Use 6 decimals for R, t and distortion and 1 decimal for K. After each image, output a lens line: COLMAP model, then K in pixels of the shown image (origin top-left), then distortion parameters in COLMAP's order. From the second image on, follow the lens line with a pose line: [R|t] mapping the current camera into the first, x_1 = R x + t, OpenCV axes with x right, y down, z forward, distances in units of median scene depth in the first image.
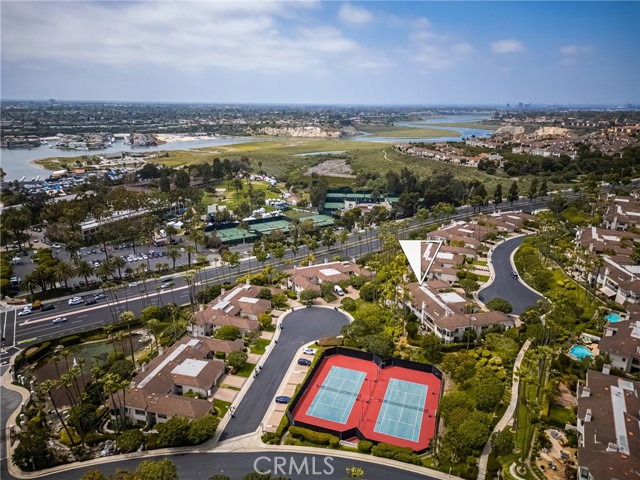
lens RADIAL K [[442.0, 0, 320.0], [0, 442.0, 240.0], [0, 0, 1]] dist [0.085936, -0.101404]
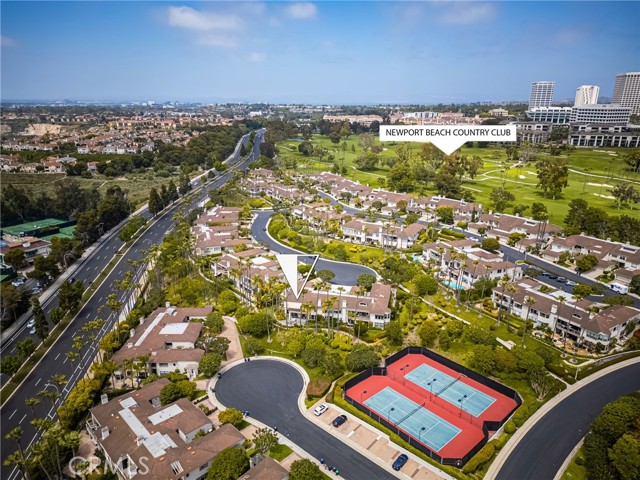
lens RADIAL K [[442.0, 0, 320.0], [0, 442.0, 240.0], [0, 0, 1]] dist [0.085936, -0.101404]
pose [[0.476528, -0.264559, 0.838409, -0.624961], [0.256705, 0.953961, 0.155118, -0.169533], [-0.840847, 0.141305, 0.522503, 0.536191]]
